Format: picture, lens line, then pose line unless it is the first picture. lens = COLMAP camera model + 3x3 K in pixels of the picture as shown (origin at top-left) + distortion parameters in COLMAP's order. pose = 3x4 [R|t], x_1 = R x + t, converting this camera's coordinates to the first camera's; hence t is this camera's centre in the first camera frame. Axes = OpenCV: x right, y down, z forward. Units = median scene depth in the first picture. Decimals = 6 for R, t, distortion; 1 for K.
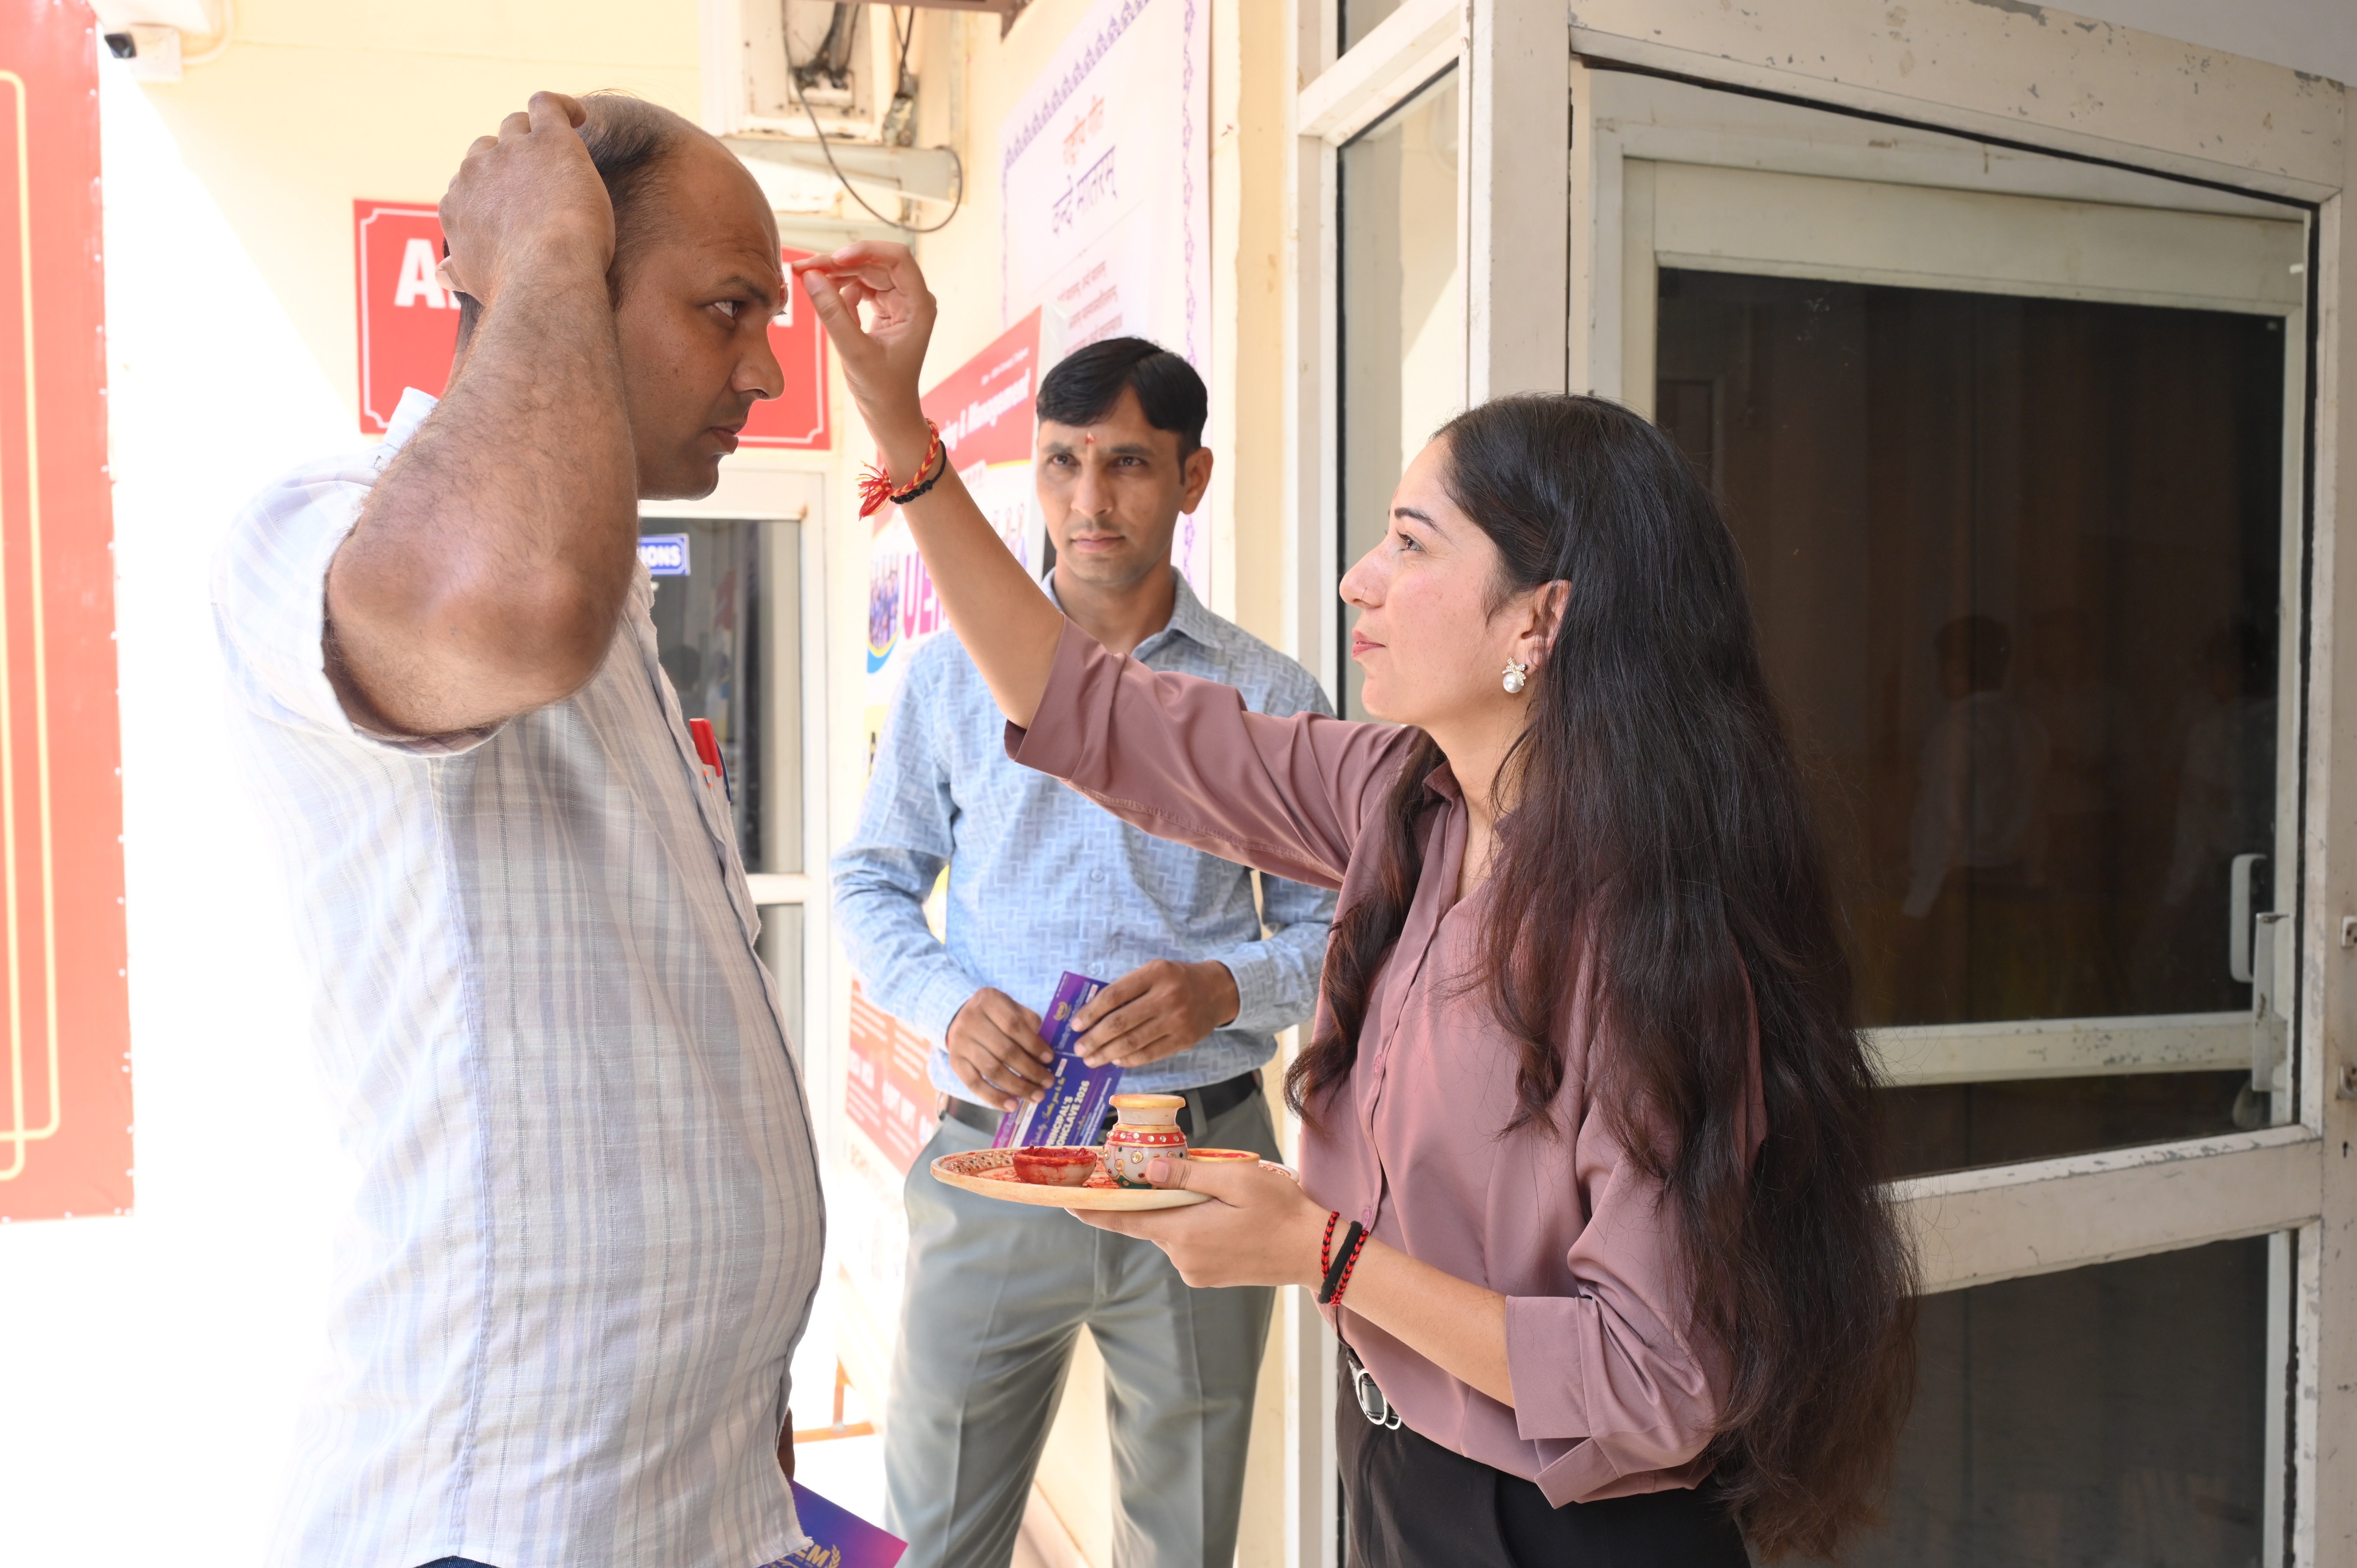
lens RADIAL K [[2041.0, 0, 1180.0], [0, 2041.0, 802.9], [0, 0, 1]] dist [0.026454, -0.017489]
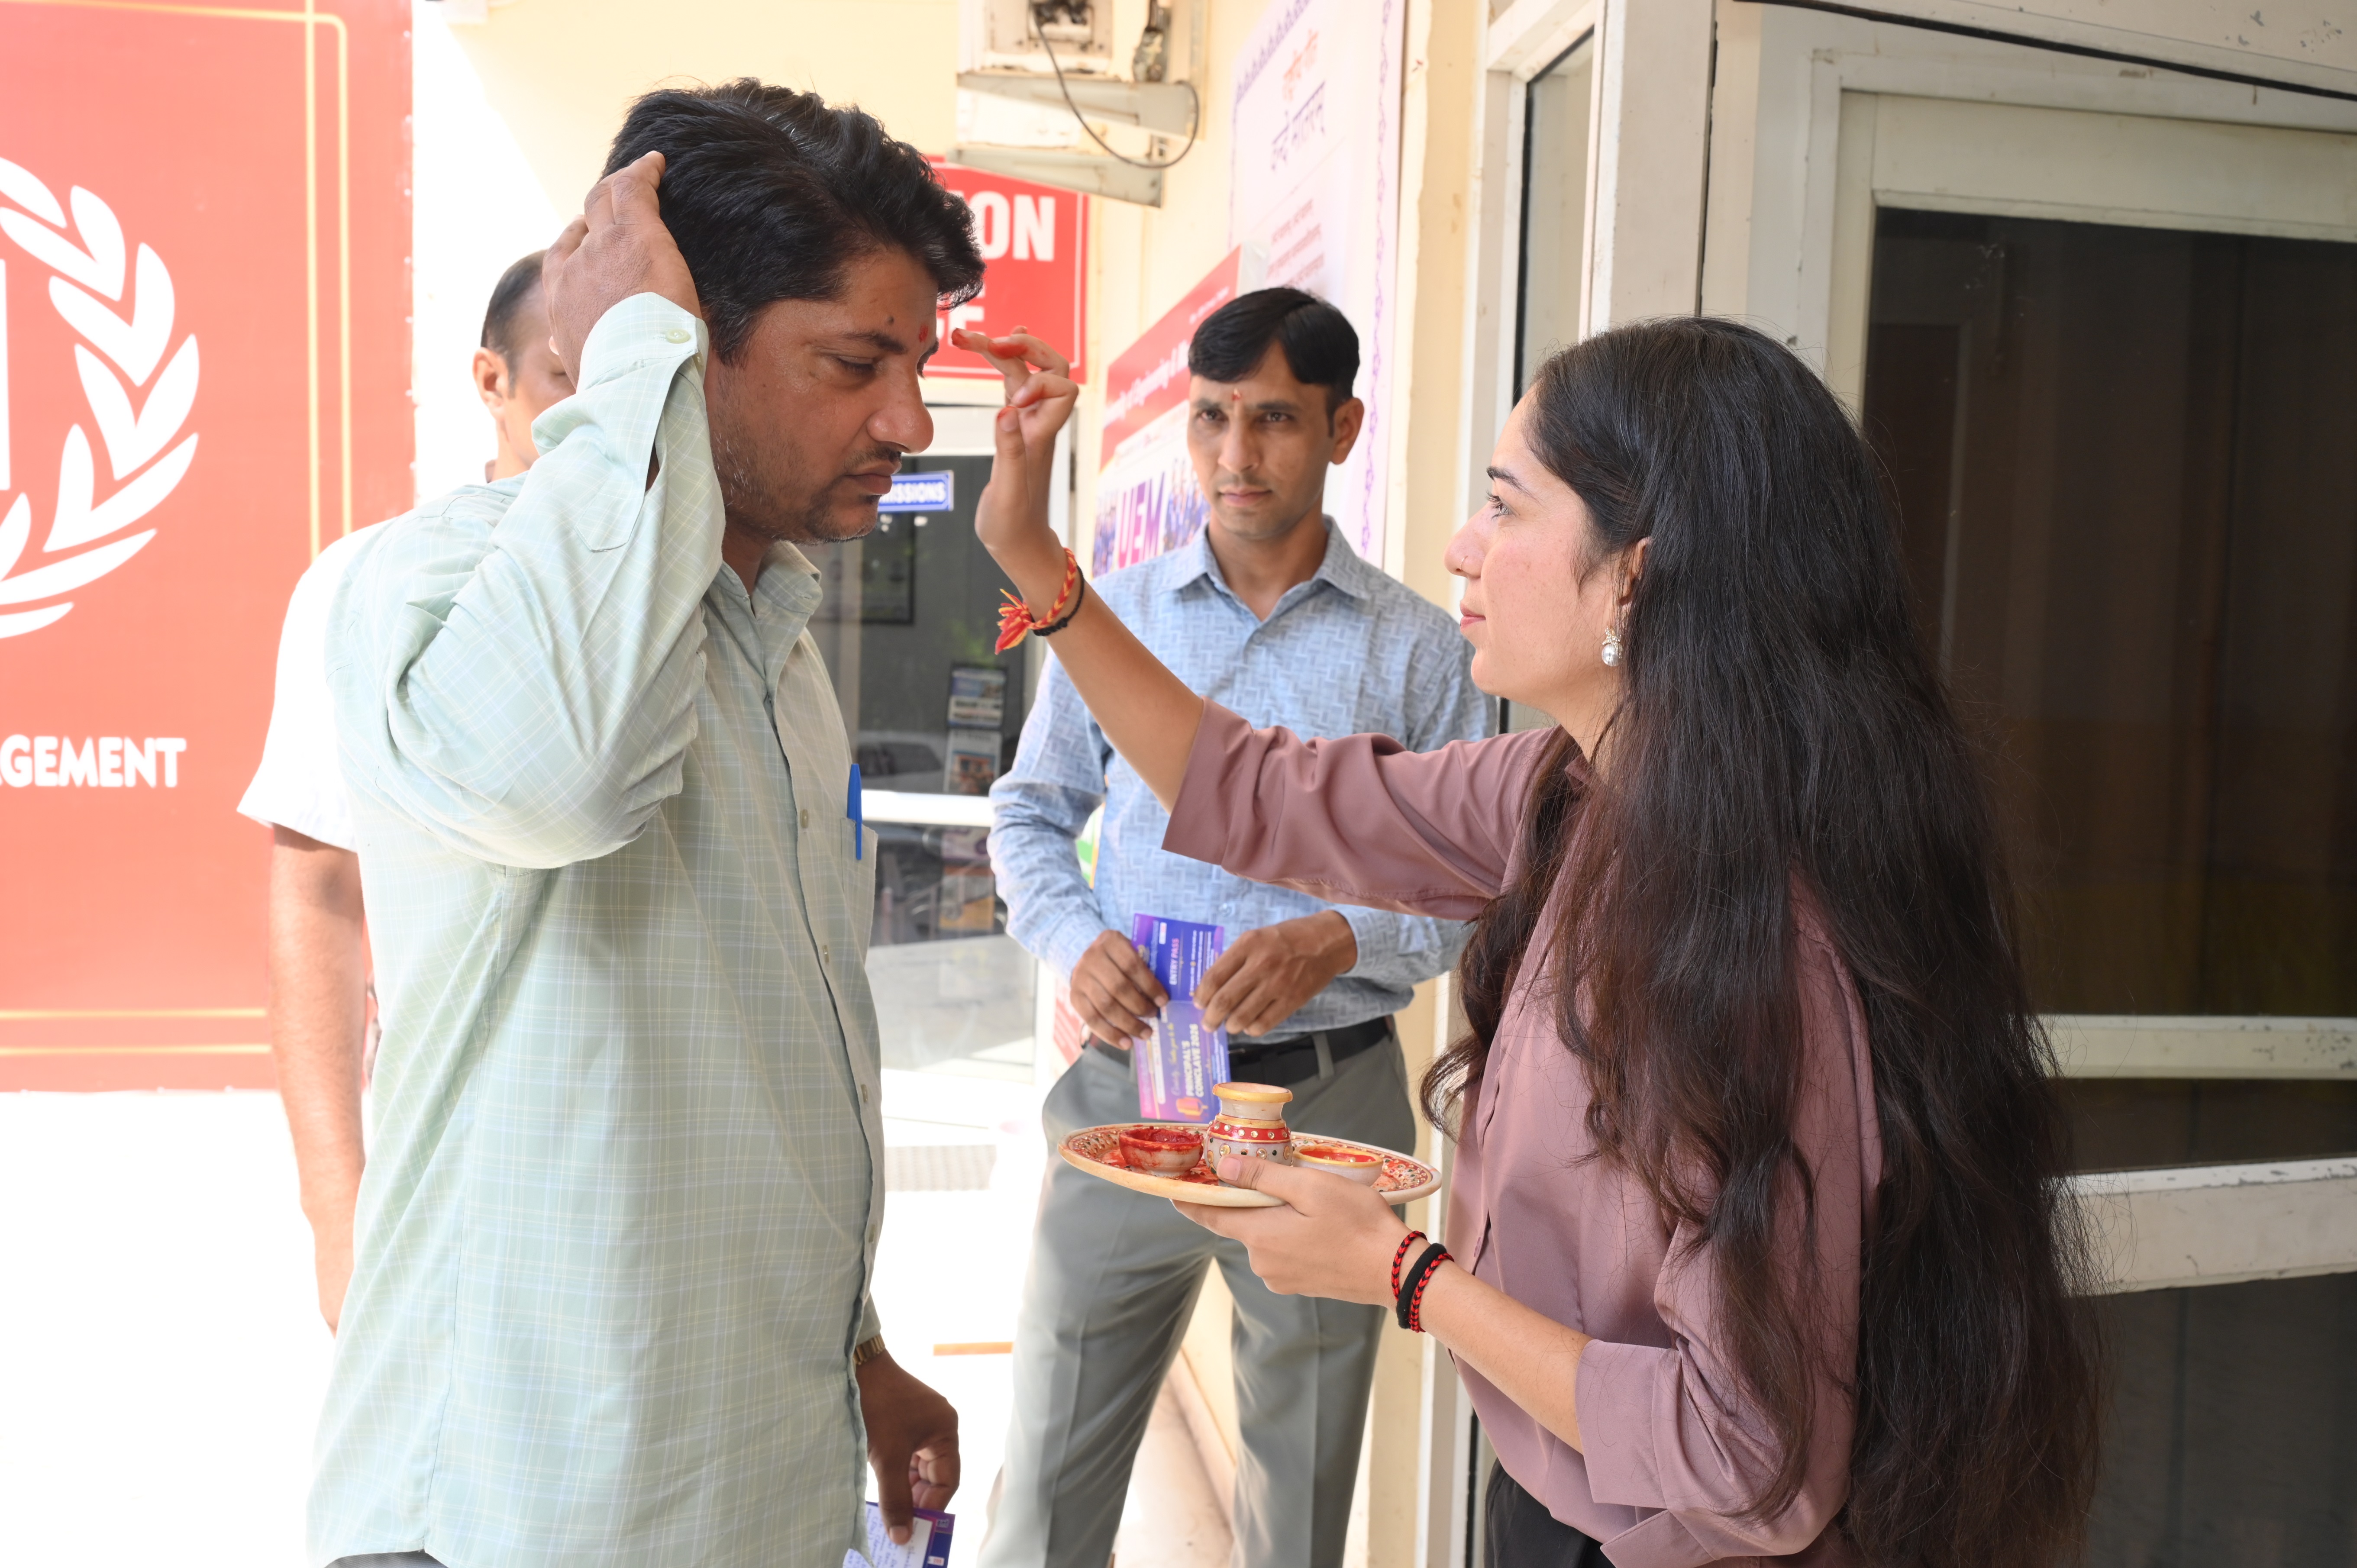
lens RADIAL K [[2041.0, 0, 1180.0], [0, 2041.0, 802.9], [0, 0, 1]] dist [0.026454, -0.017489]
pose [[0.988997, 0.043319, -0.141448, 0.055300], [-0.038851, 0.998660, 0.034198, -0.004467], [0.142740, -0.028326, 0.989355, 0.002633]]
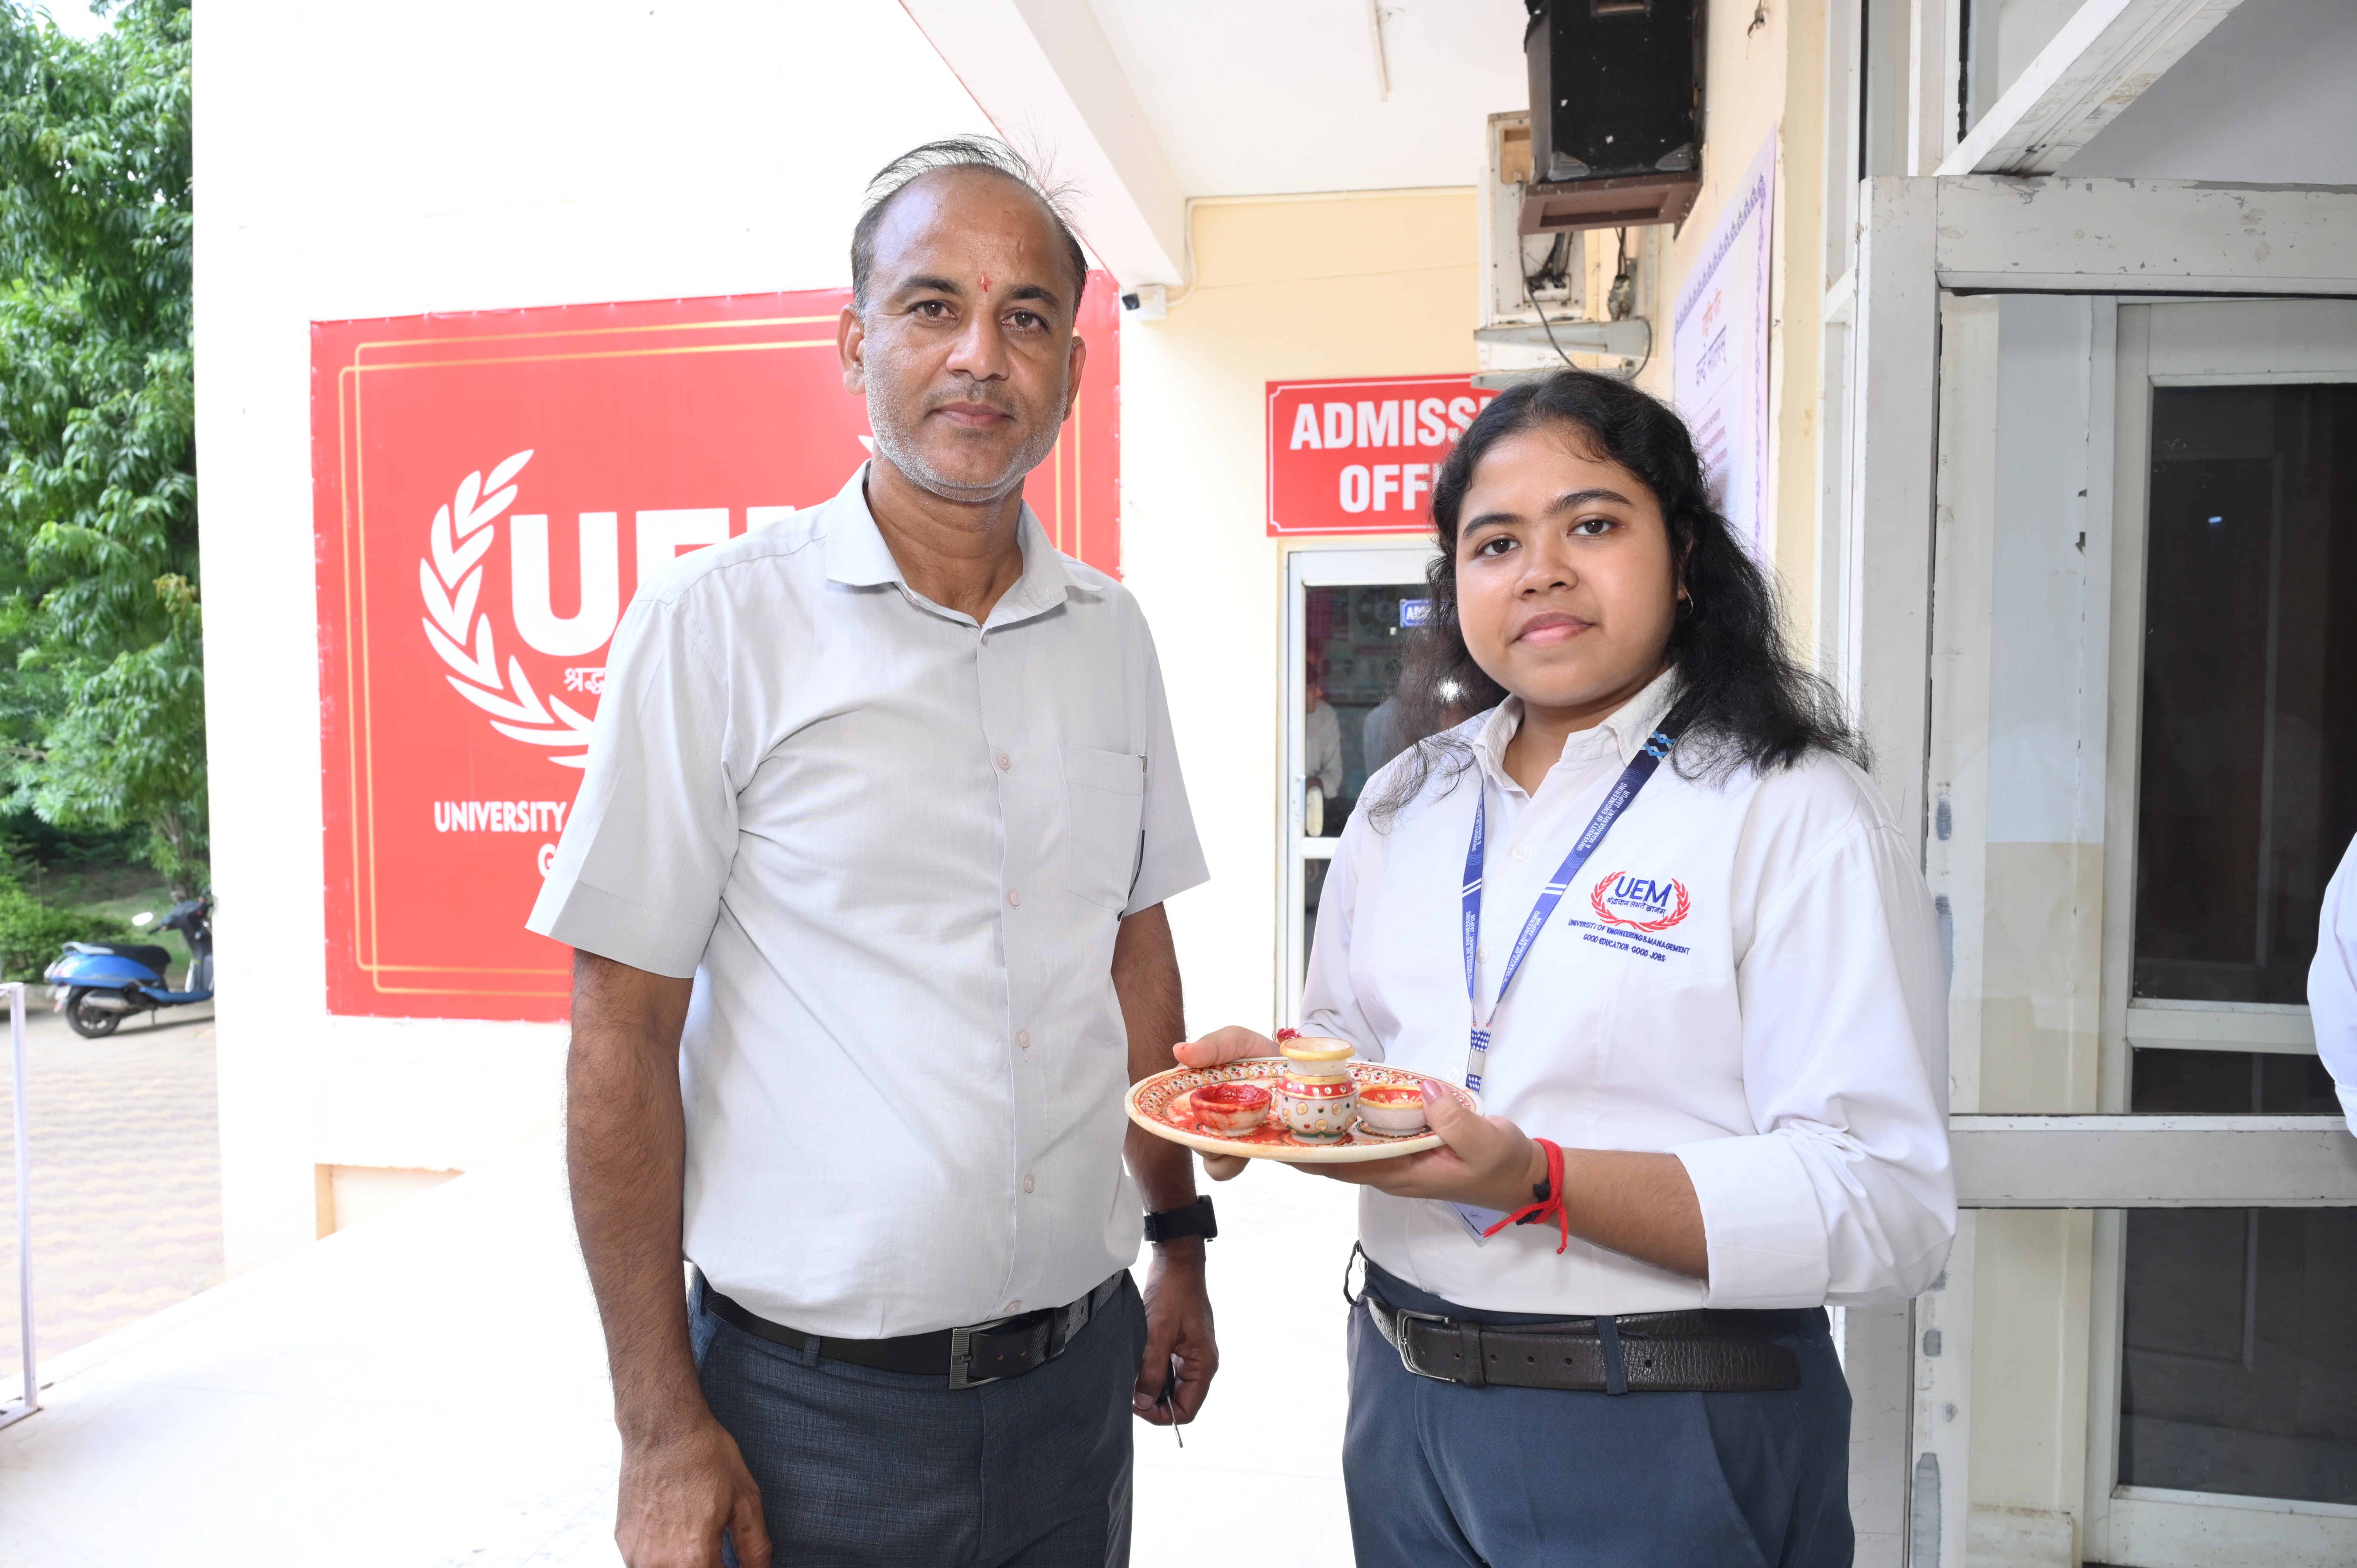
lens RADIAL K [[1577.7, 0, 1166.2], [0, 1577.7, 795.0], [0, 0, 1]] dist [-0.007223, 0.001237]
pose [[0.889603, 0.023828, -0.456113, 0.128697], [-0.018687, 0.999701, 0.015779, -0.013585], [0.456353, -0.005514, 0.889782, -0.126749]]
